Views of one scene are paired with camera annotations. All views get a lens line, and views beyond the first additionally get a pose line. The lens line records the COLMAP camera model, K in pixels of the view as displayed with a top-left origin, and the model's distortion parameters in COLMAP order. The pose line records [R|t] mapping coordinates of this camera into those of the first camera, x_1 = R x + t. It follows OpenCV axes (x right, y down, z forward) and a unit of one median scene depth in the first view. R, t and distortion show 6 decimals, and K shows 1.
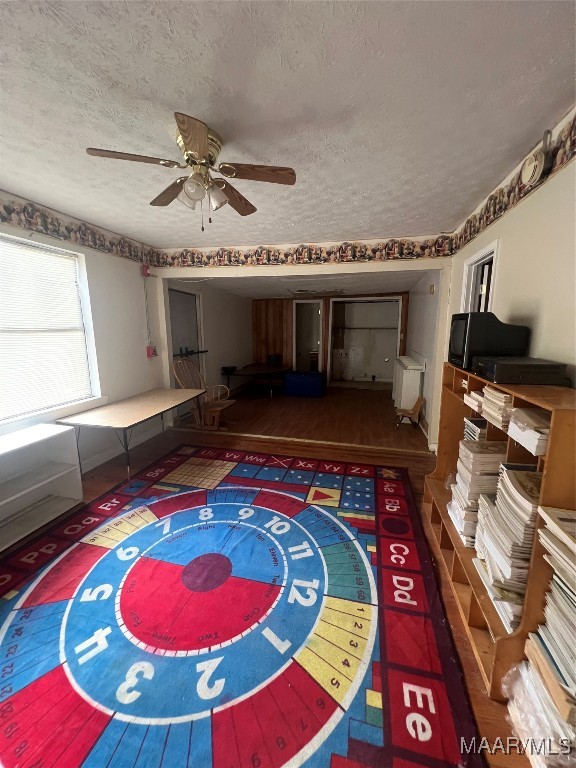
lens RADIAL K [[308.2, 0, 288.8], [0, 308.2, 383.0], [0, 0, 1]] dist [-0.011393, -0.000068]
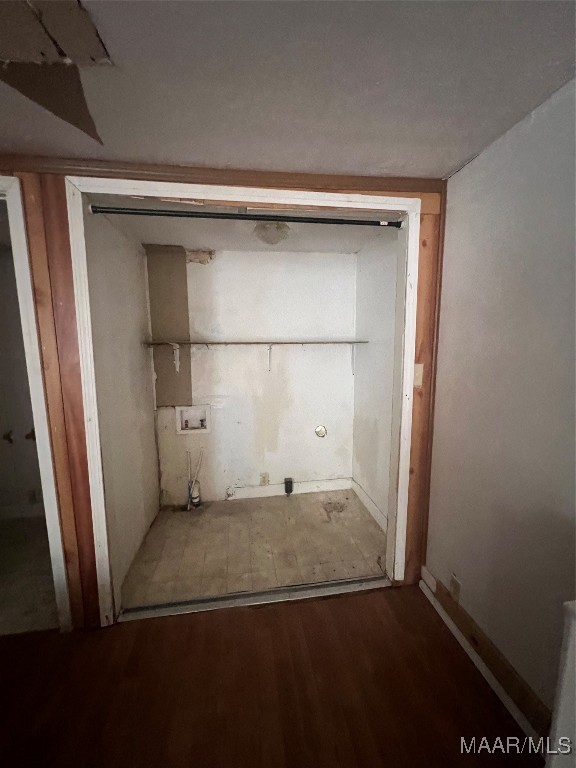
lens RADIAL K [[308.2, 0, 286.4], [0, 308.2, 382.2], [0, 0, 1]] dist [-0.011393, -0.000068]
pose [[0.922975, -0.060922, 0.380008, 0.150635], [0.076241, 0.996766, -0.025376, -0.122267], [-0.377233, 0.052394, 0.924635, 0.679431]]
